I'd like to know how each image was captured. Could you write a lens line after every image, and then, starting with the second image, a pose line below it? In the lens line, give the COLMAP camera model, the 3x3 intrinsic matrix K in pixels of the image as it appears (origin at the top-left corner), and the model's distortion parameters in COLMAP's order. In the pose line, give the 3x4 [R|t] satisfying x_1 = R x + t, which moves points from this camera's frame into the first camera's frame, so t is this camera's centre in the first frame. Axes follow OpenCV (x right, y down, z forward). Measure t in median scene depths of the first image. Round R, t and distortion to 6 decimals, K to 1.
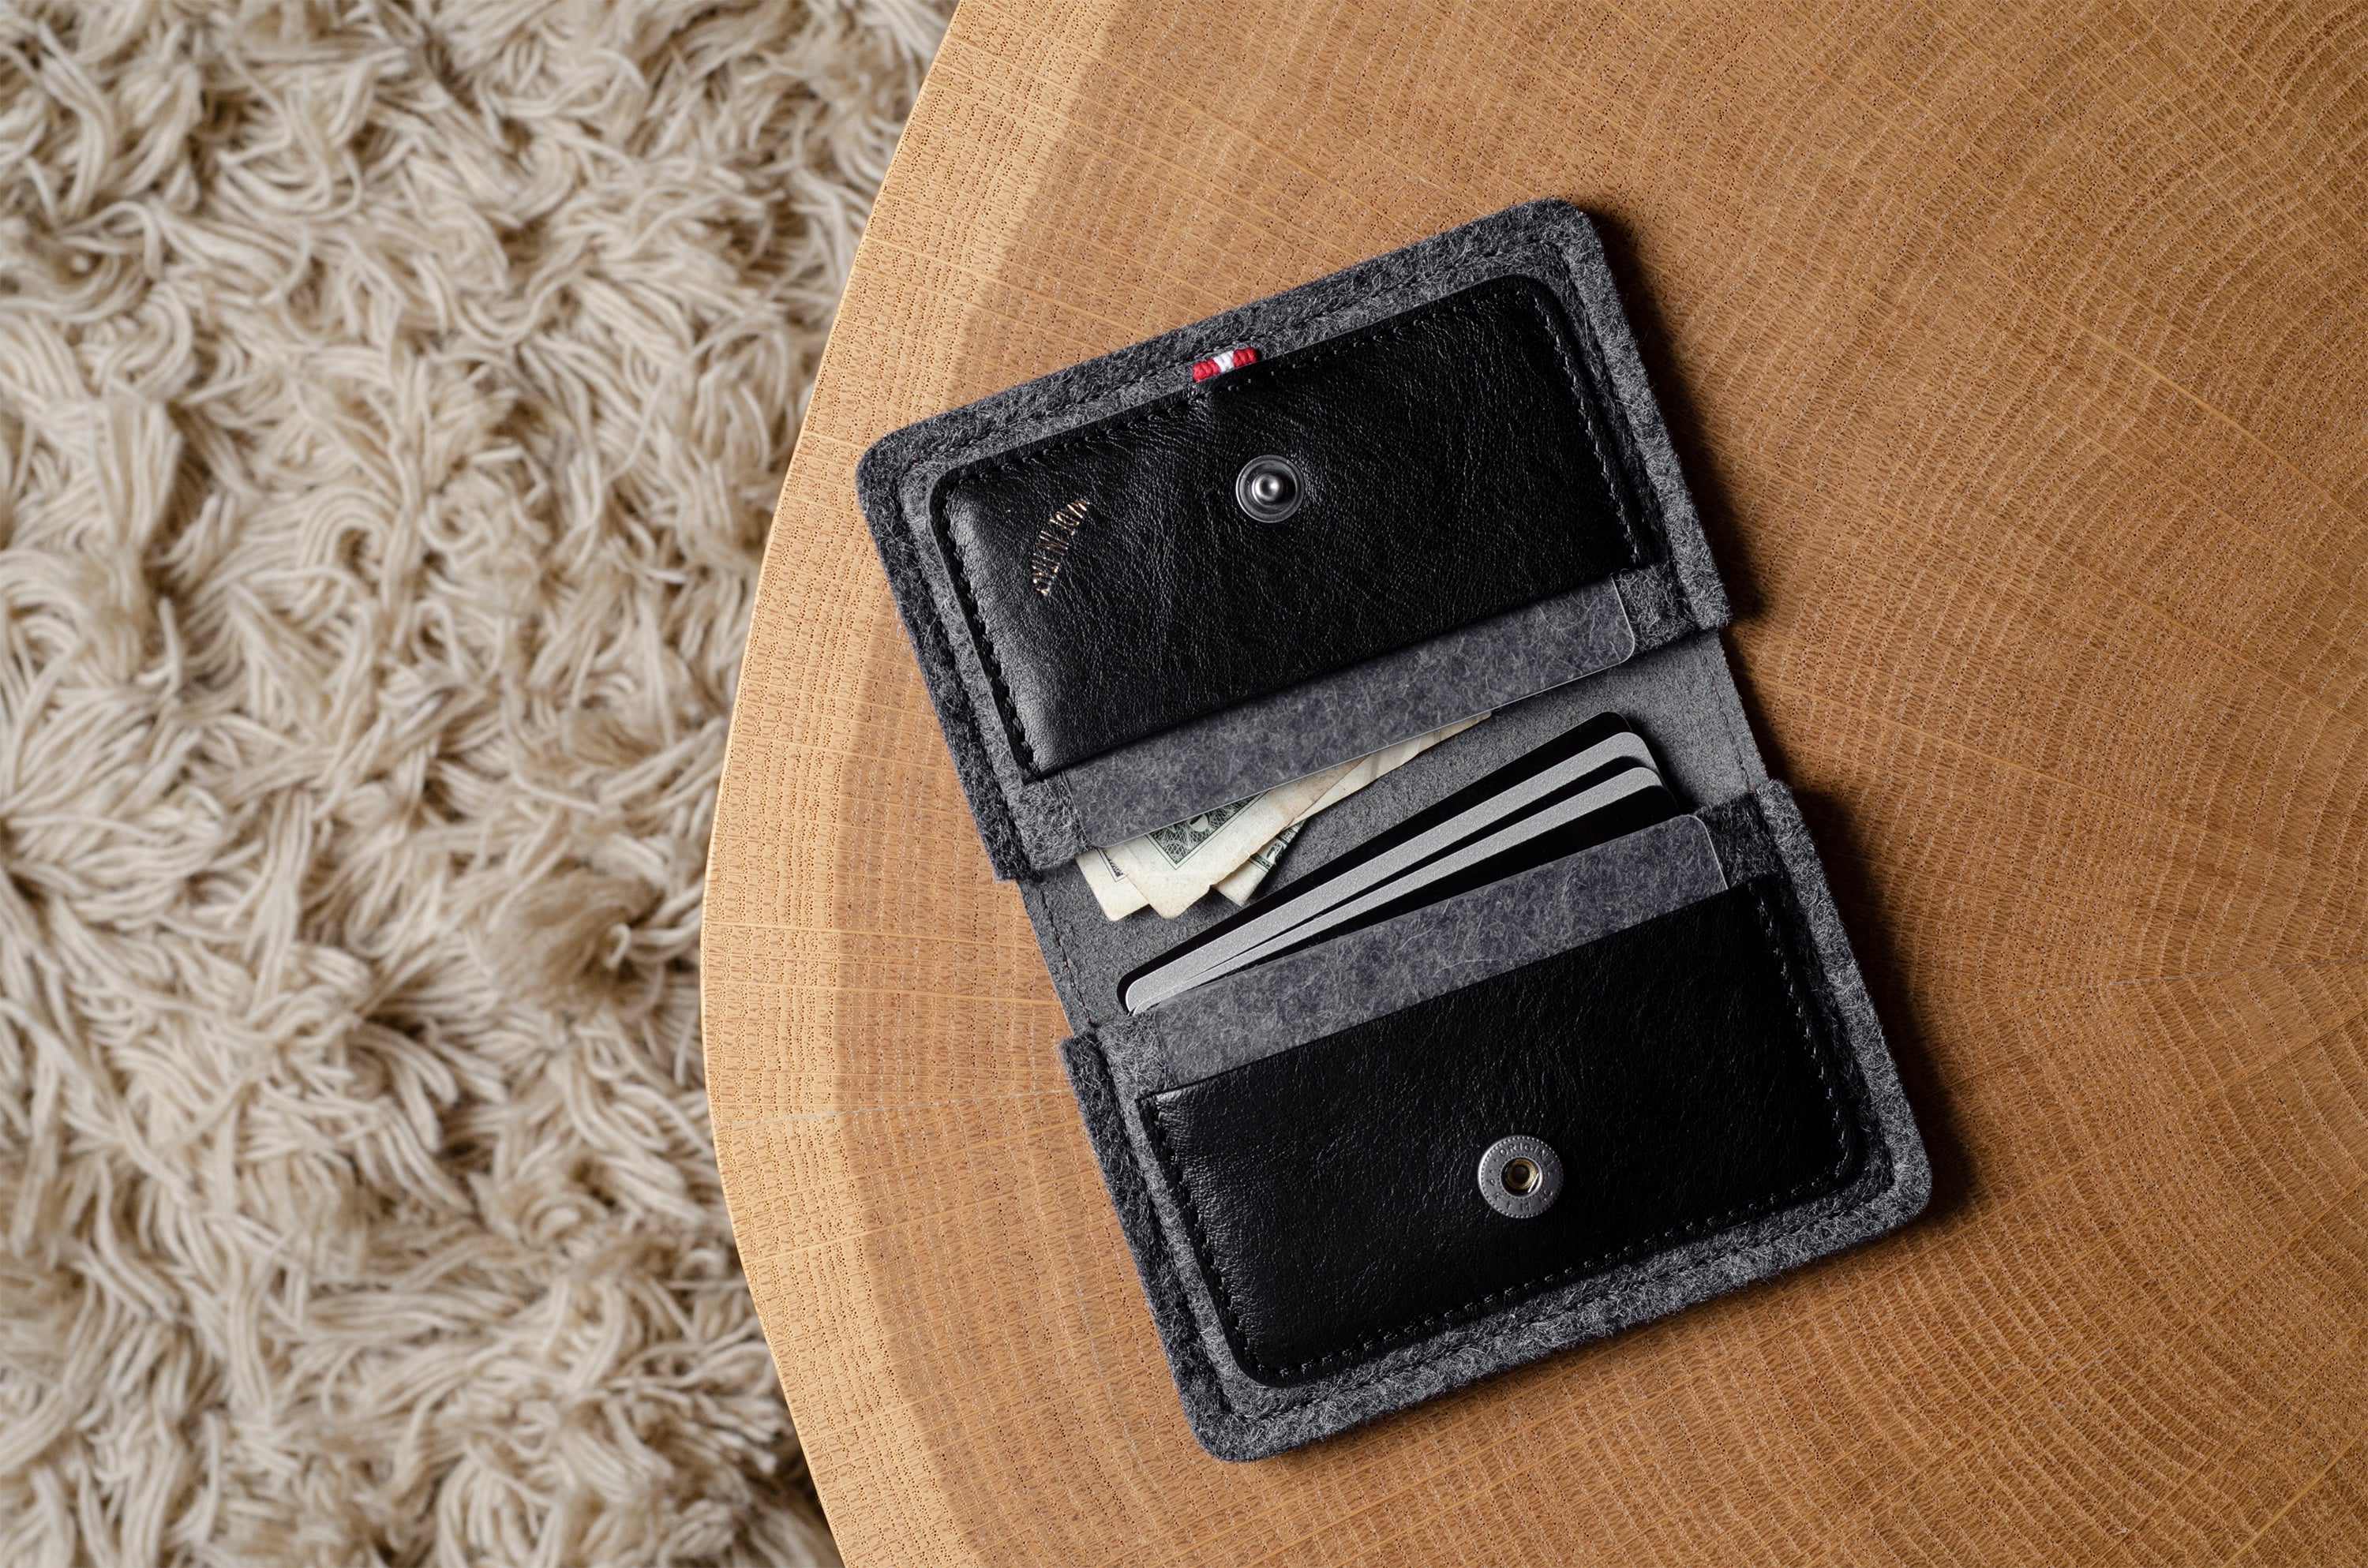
lens RADIAL K [[5488.5, 0, 1189.5], [0, 5488.5, 789.2], [0, 0, 1]] dist [-0.046163, 0.018381]
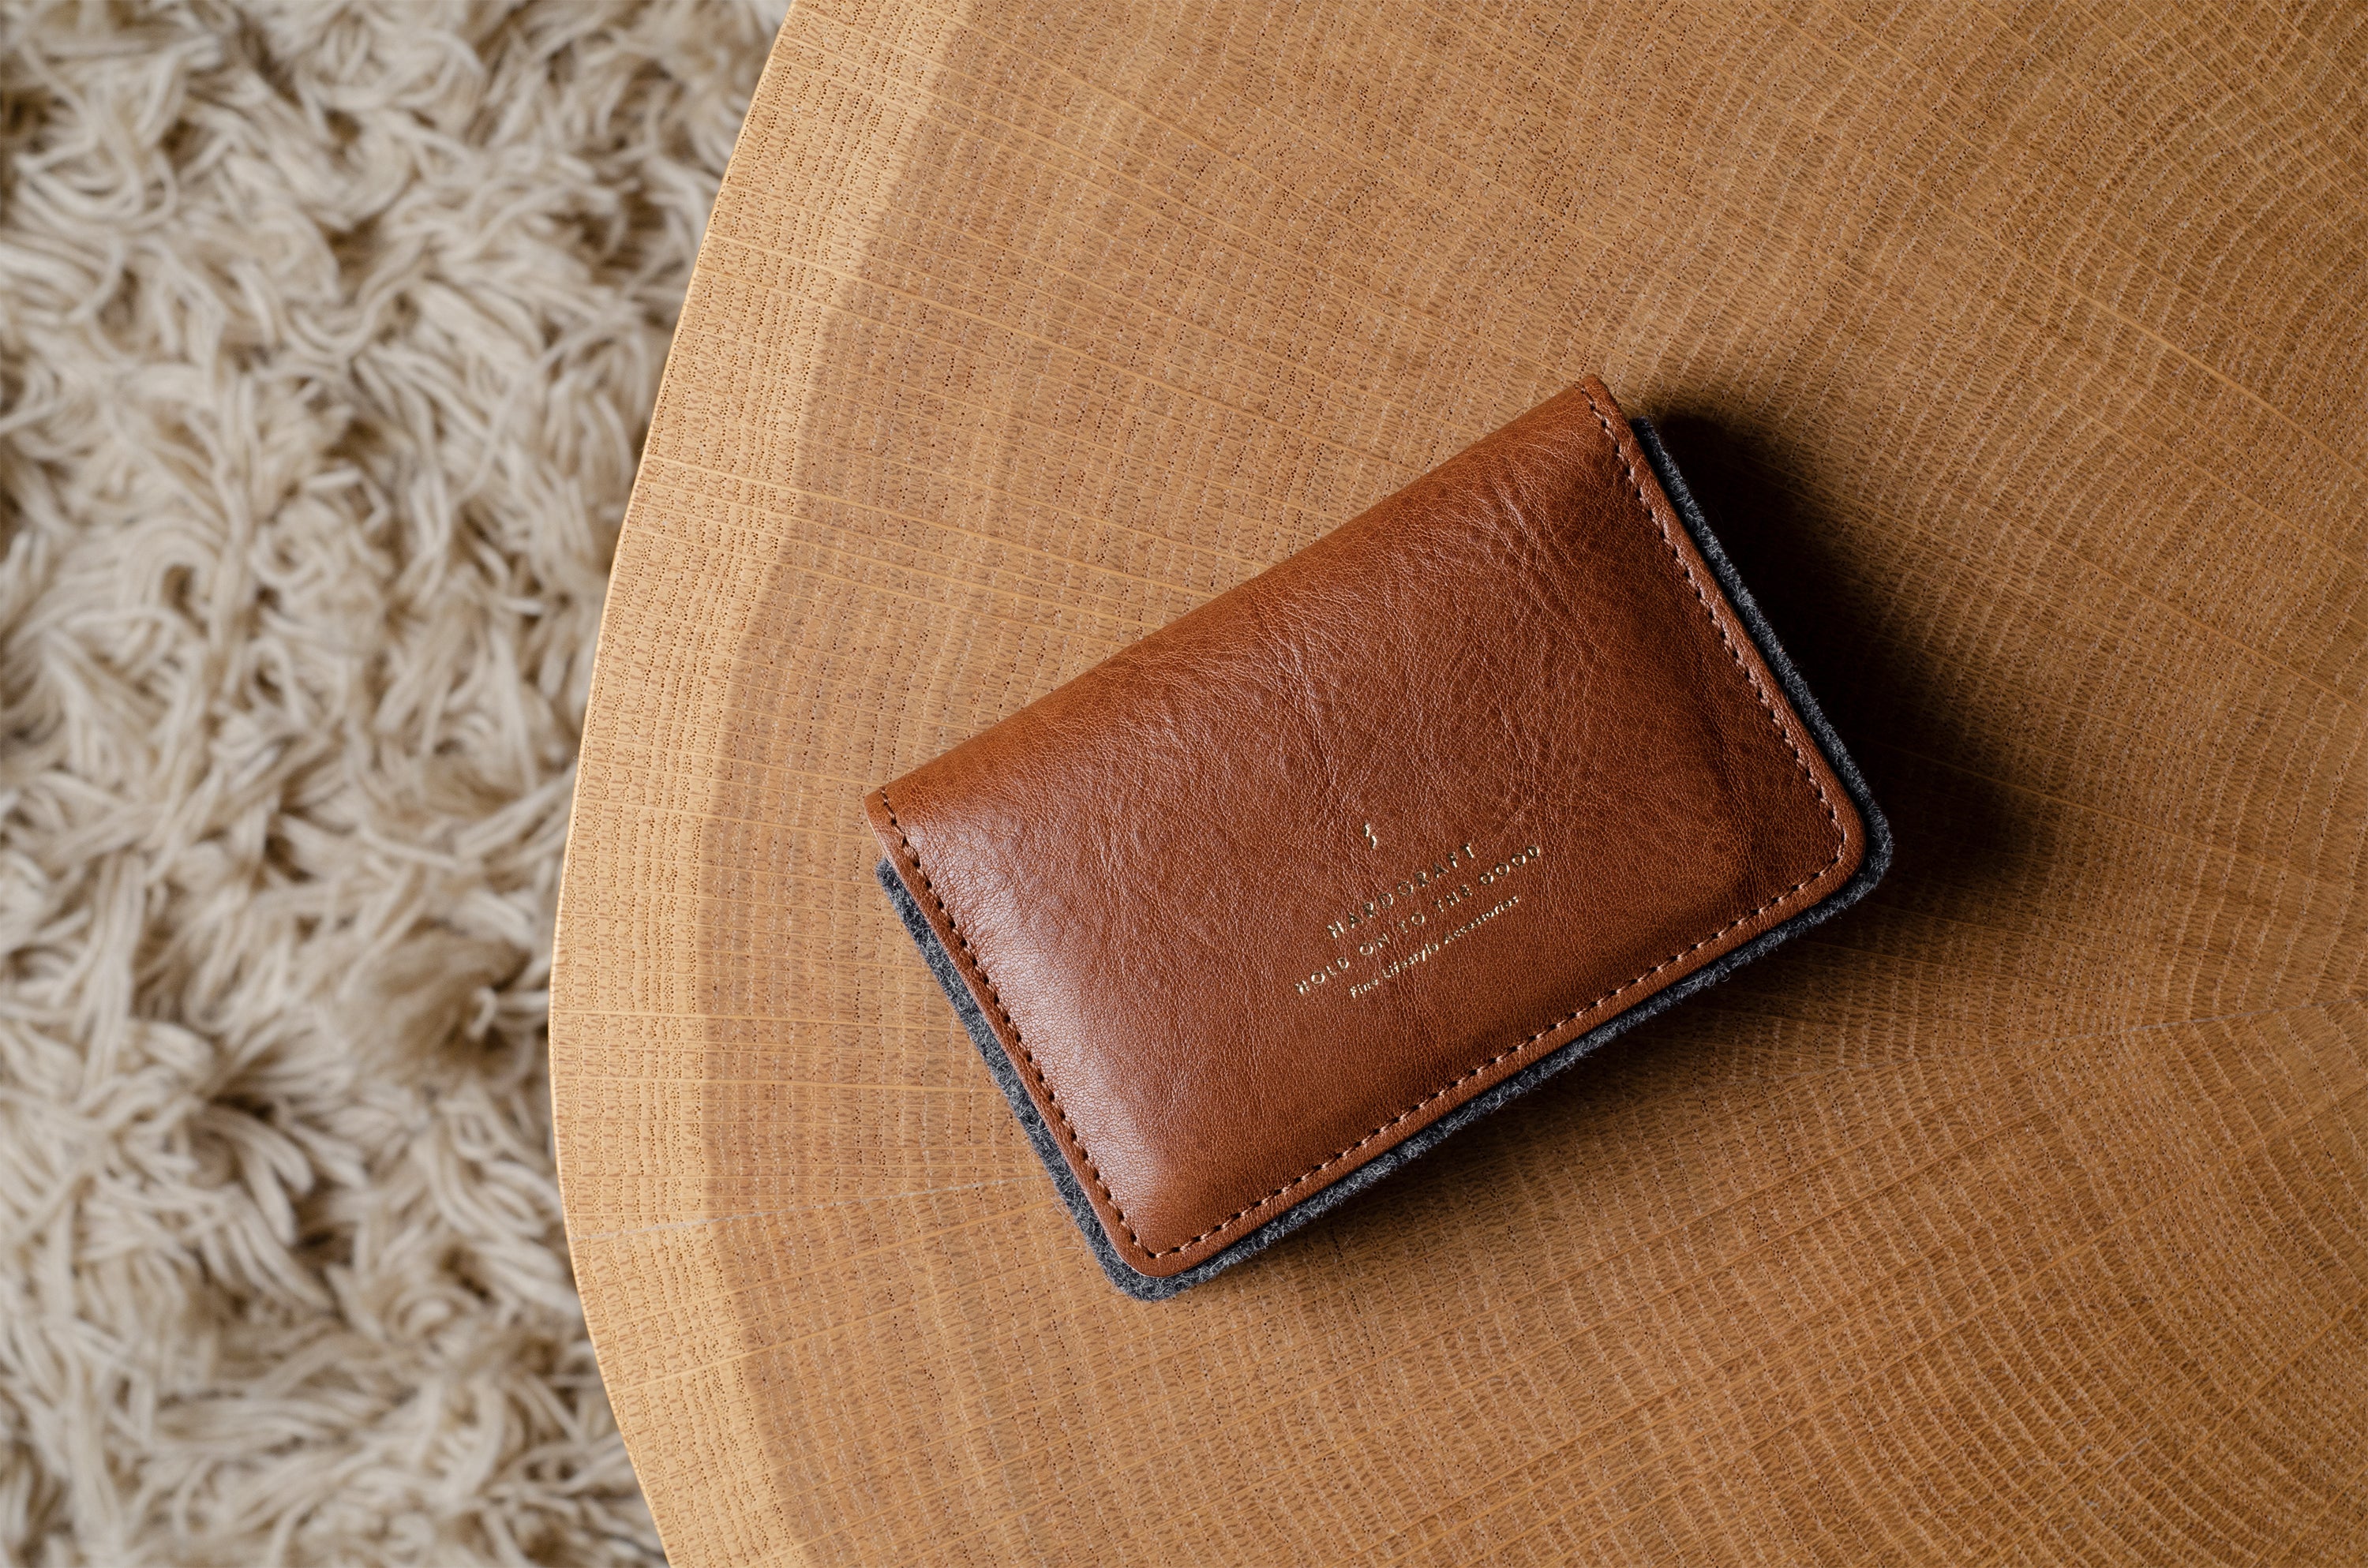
lens RADIAL K [[5559.4, 0, 1185.0], [0, 5559.4, 783.6], [0, 0, 1]] dist [-0.047576, 0.010220]
pose [[0.999425, -0.032232, 0.010510, 0.005698], [0.032186, 0.999472, 0.004528, -0.013375], [-0.010650, -0.004187, 0.999935, 0.099697]]
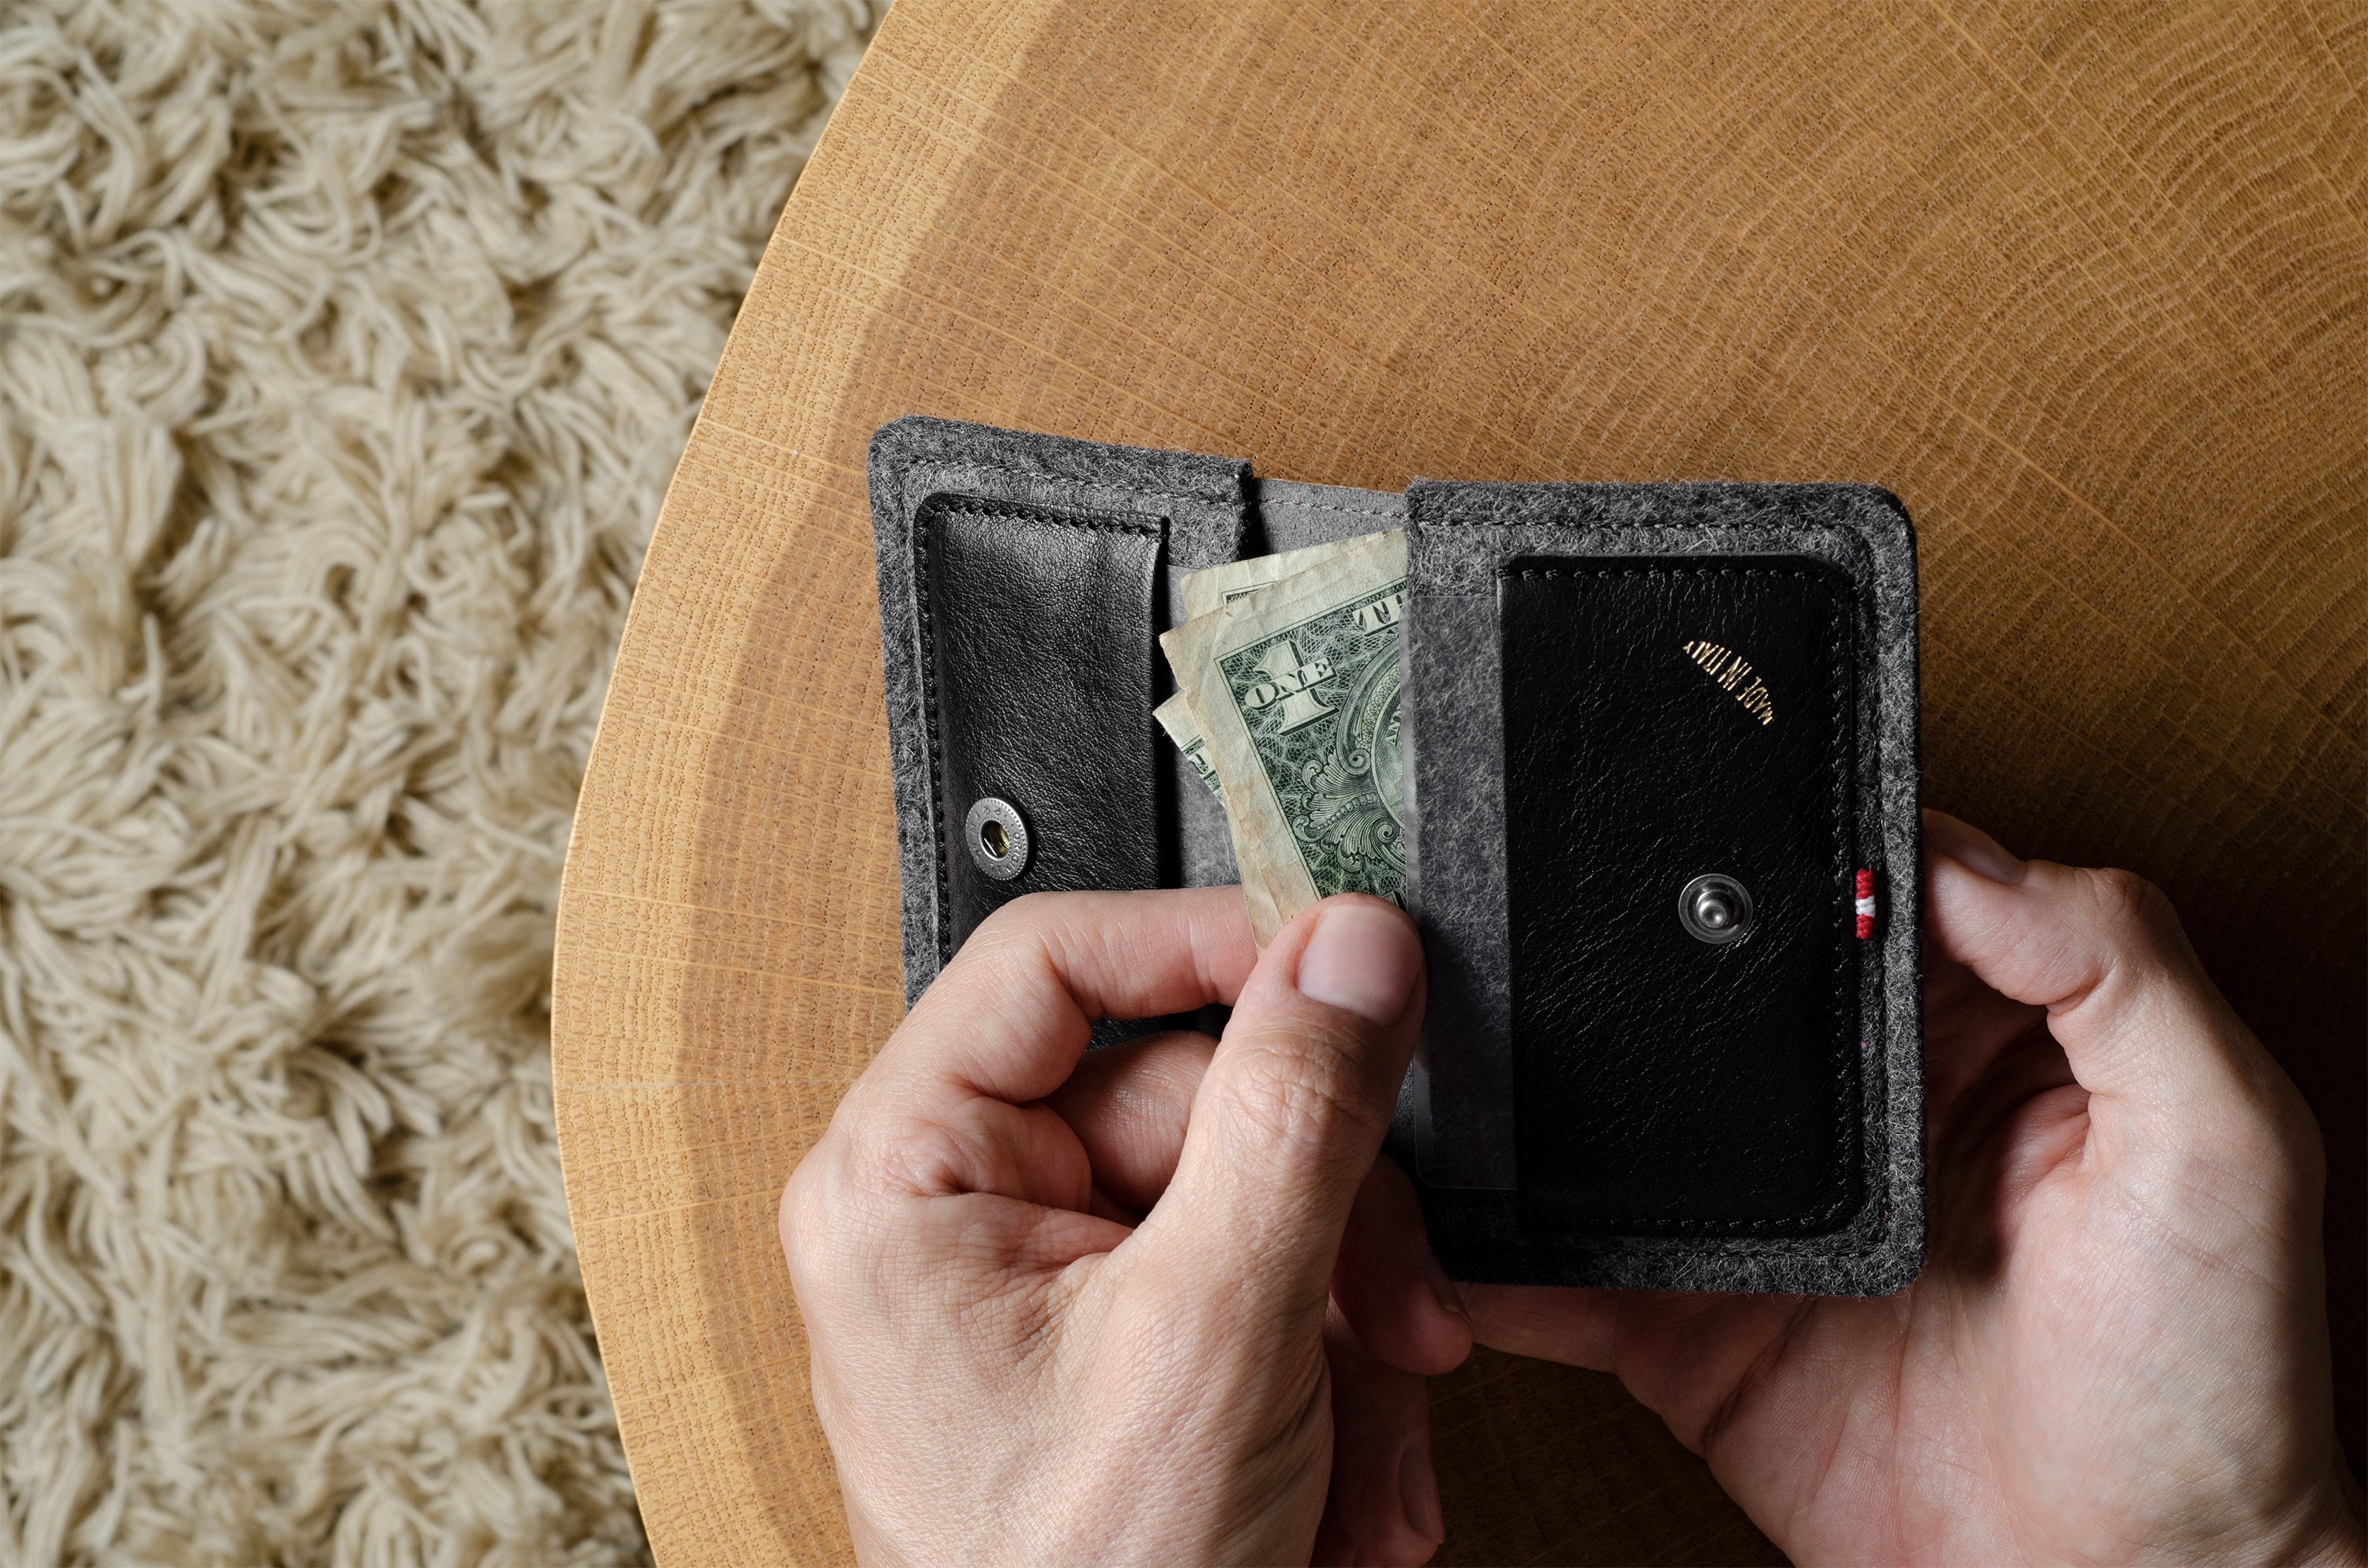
lens RADIAL K [[5519.7, 0, 1184.7], [0, 5519.7, 783.8], [0, 0, 1]] dist [-0.049386, 0.047058]
pose [[0.996119, 0.077000, -0.042646, 0.069158], [-0.079477, 0.995041, -0.059800, 0.057215], [0.037830, 0.062957, 0.997299, -0.020675]]
